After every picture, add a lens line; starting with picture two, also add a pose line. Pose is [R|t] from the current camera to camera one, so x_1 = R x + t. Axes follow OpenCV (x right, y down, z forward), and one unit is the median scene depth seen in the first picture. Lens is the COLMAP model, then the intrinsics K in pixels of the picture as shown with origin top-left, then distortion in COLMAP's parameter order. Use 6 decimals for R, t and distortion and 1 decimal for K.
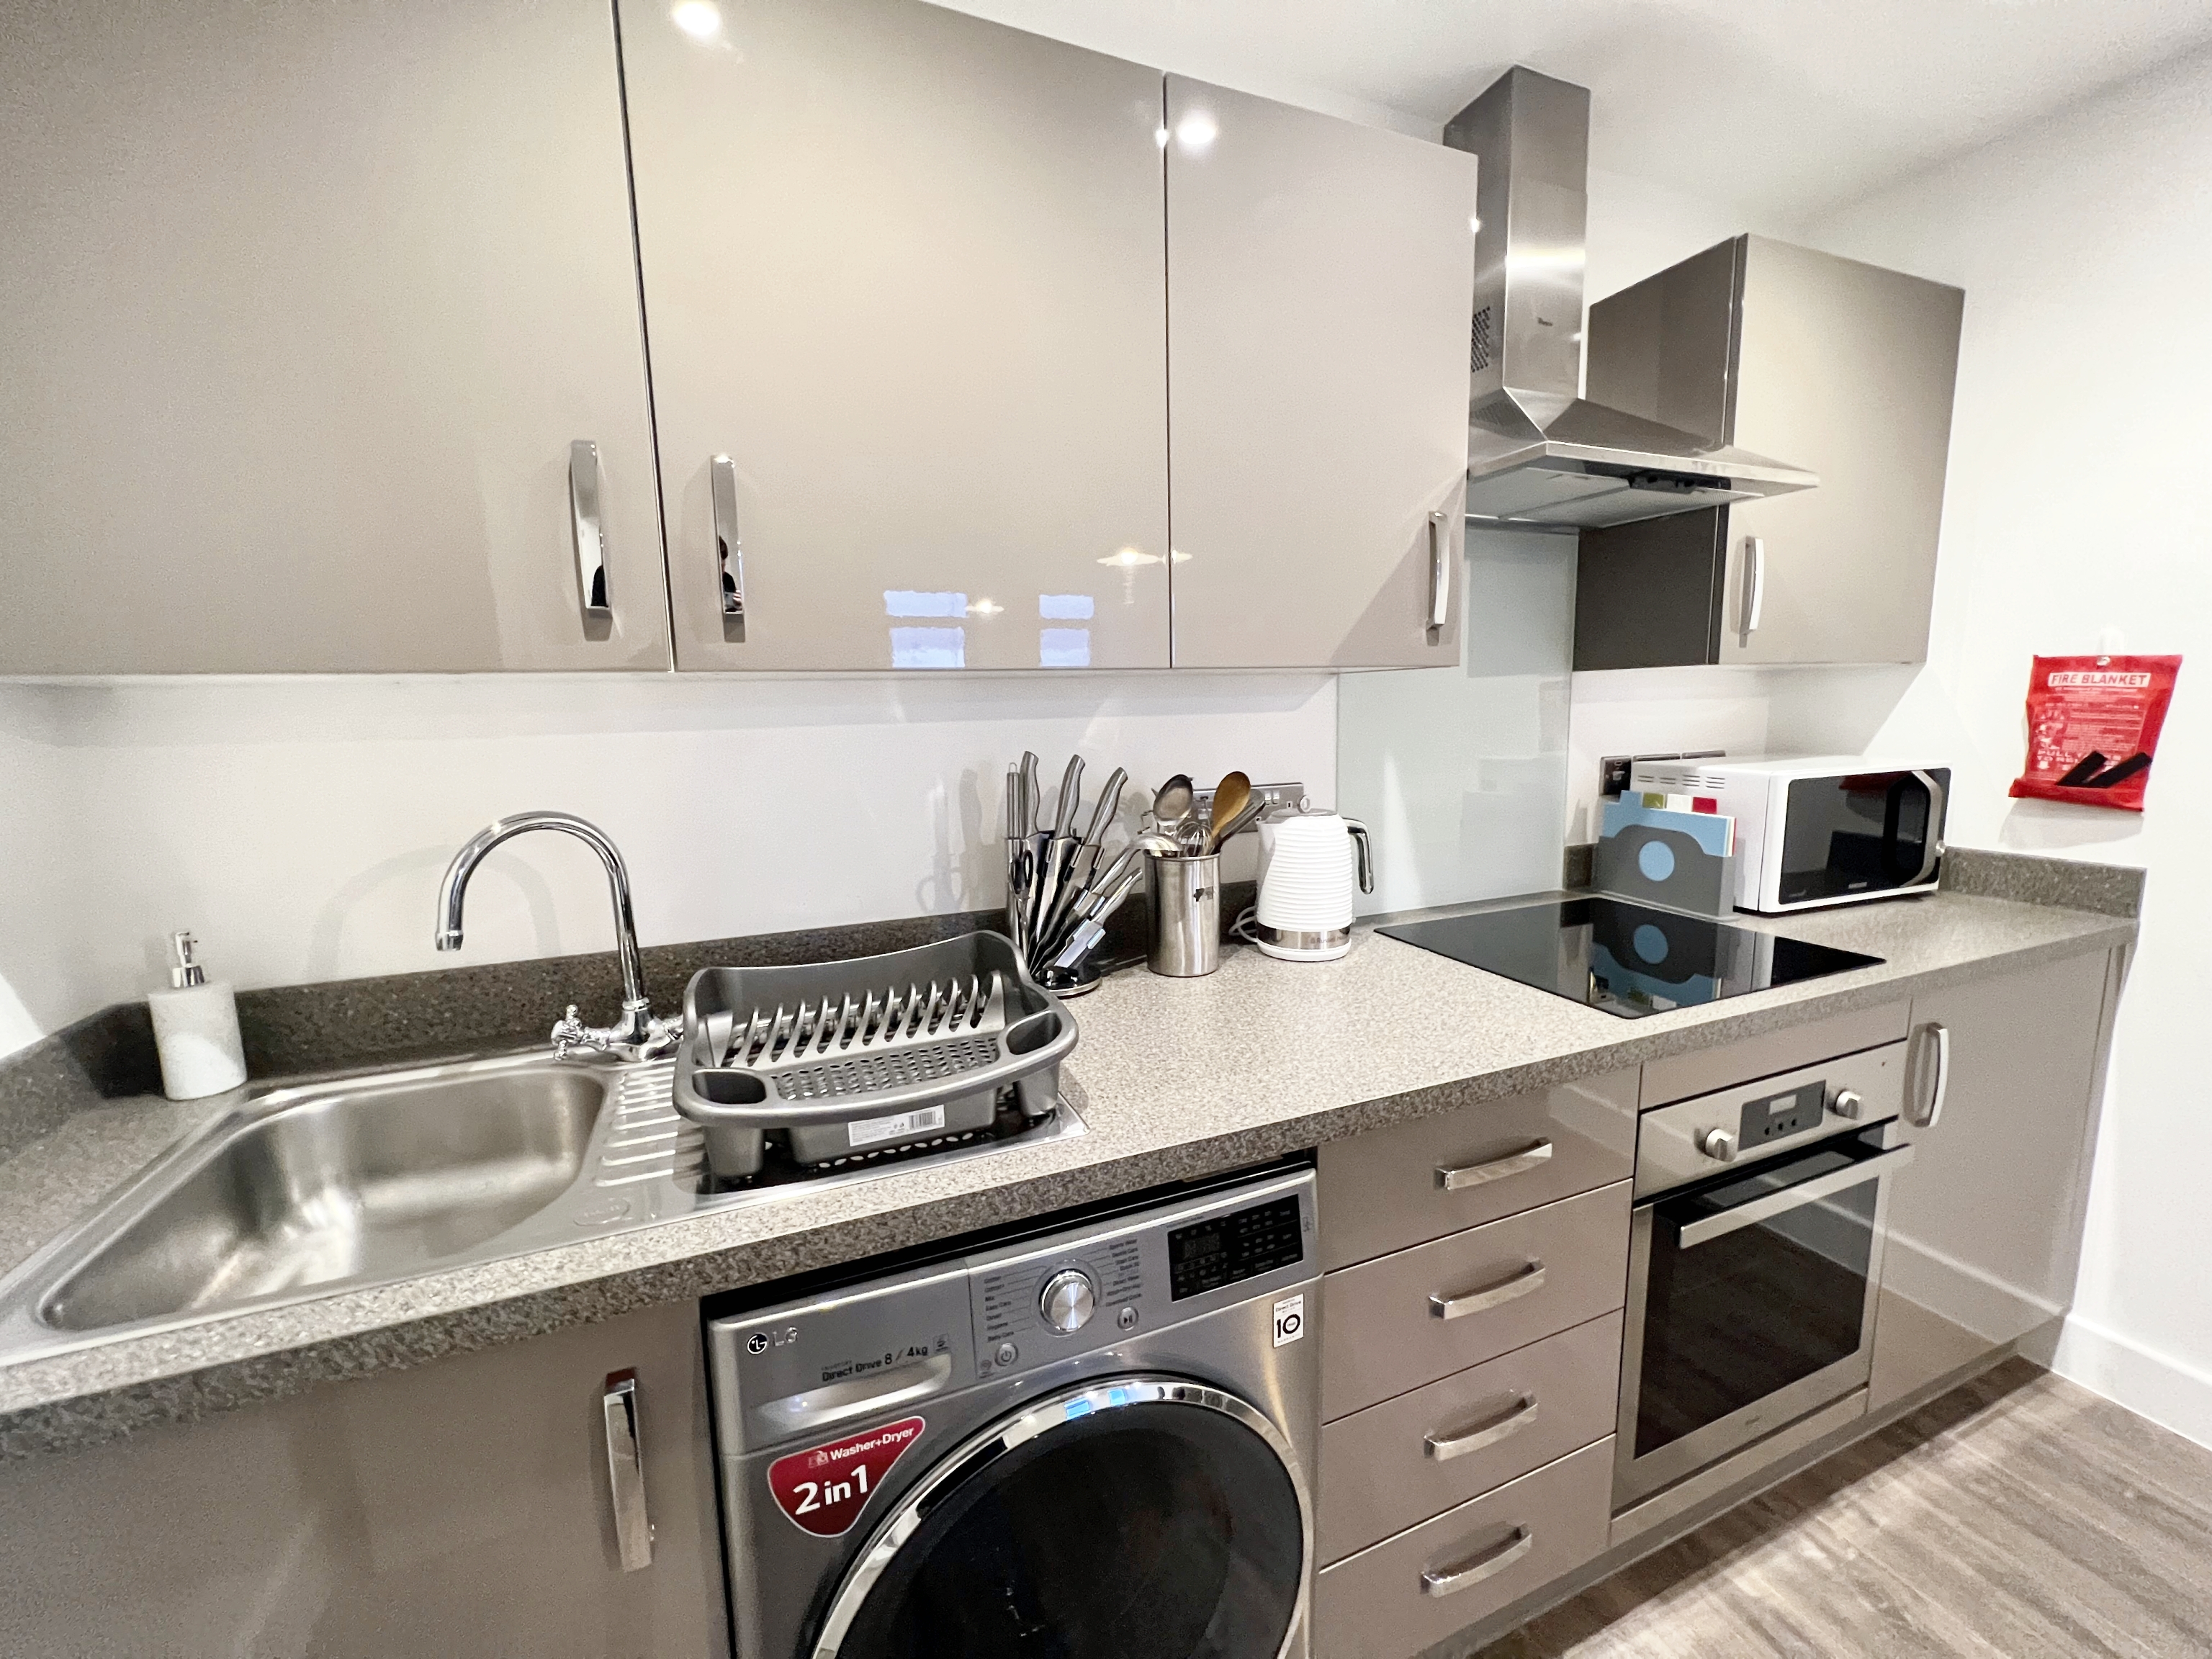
lens RADIAL K [[884.1, 0, 1106.0], [0, 884.1, 829.5], [0, 0, 1]] dist [-0.000985, -0.000299]
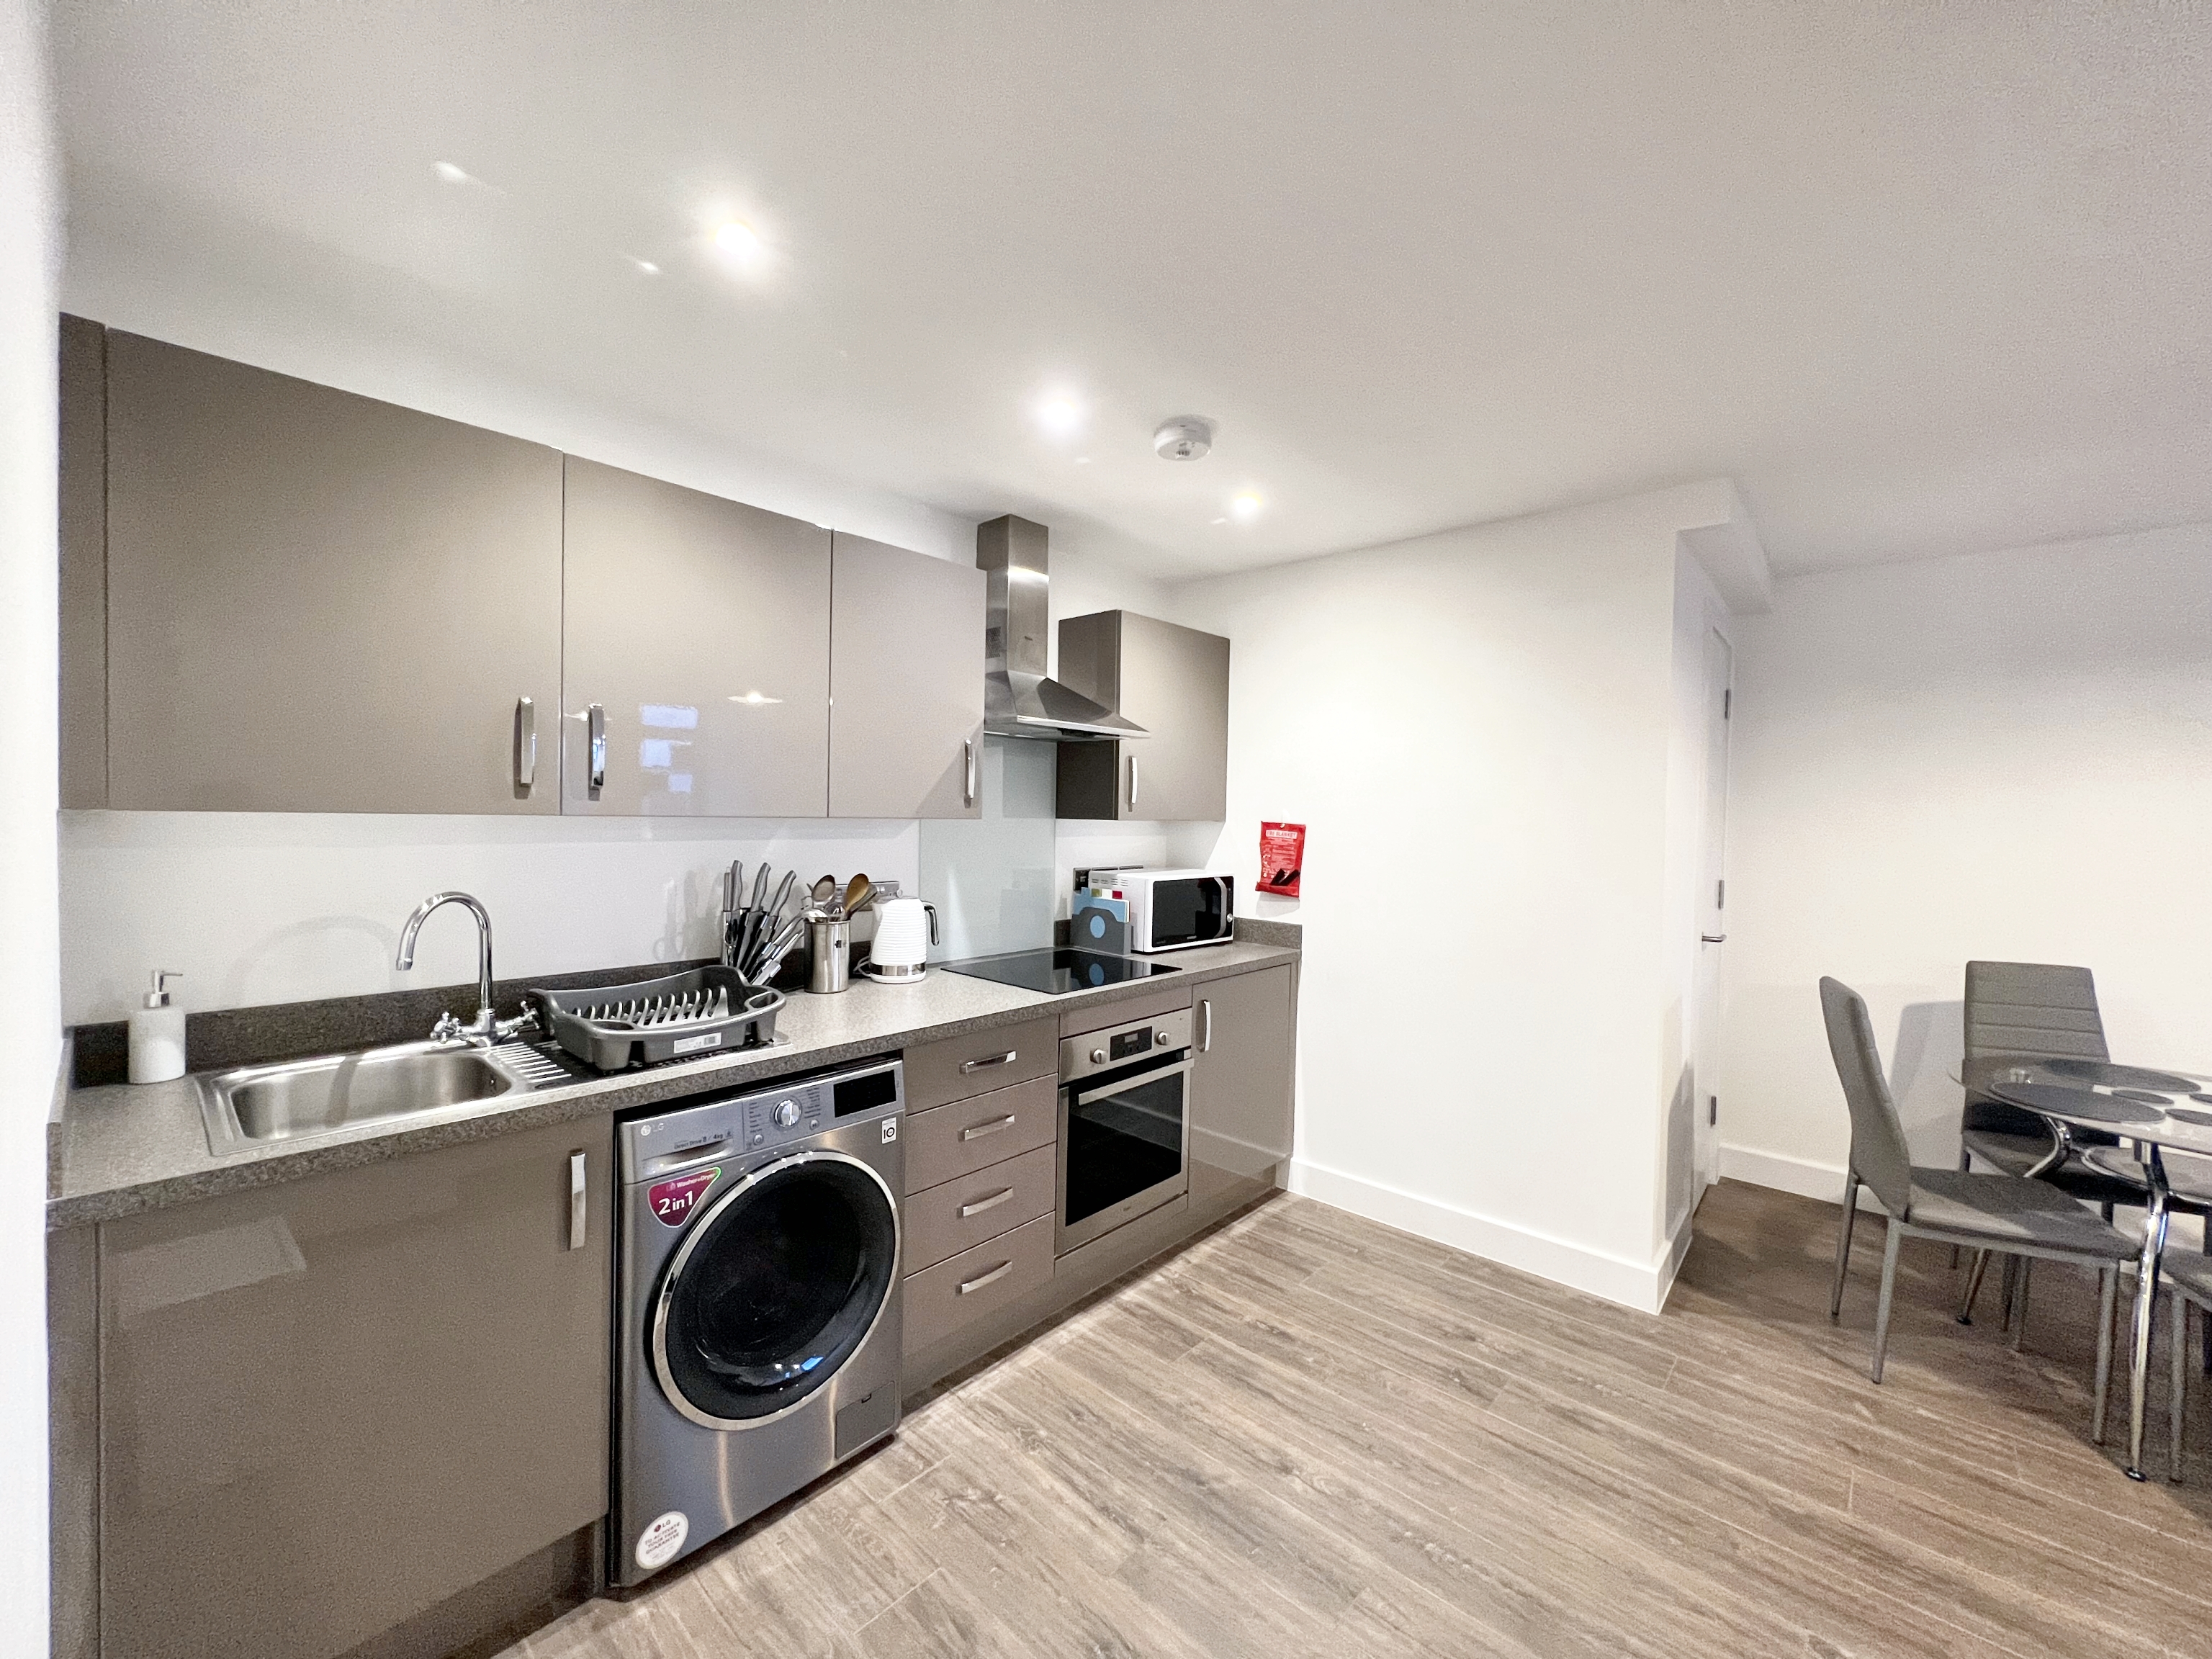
lens RADIAL K [[919.1, 0, 1106.7], [0, 919.1, 832.2], [0, 0, 1]] dist [-0.001167, -0.000006]
pose [[0.906155, 0.029665, 0.421904, -0.179579], [0.019402, 0.993572, -0.111531, 0.064834], [-0.422500, 0.109250, 0.899755, -0.848013]]
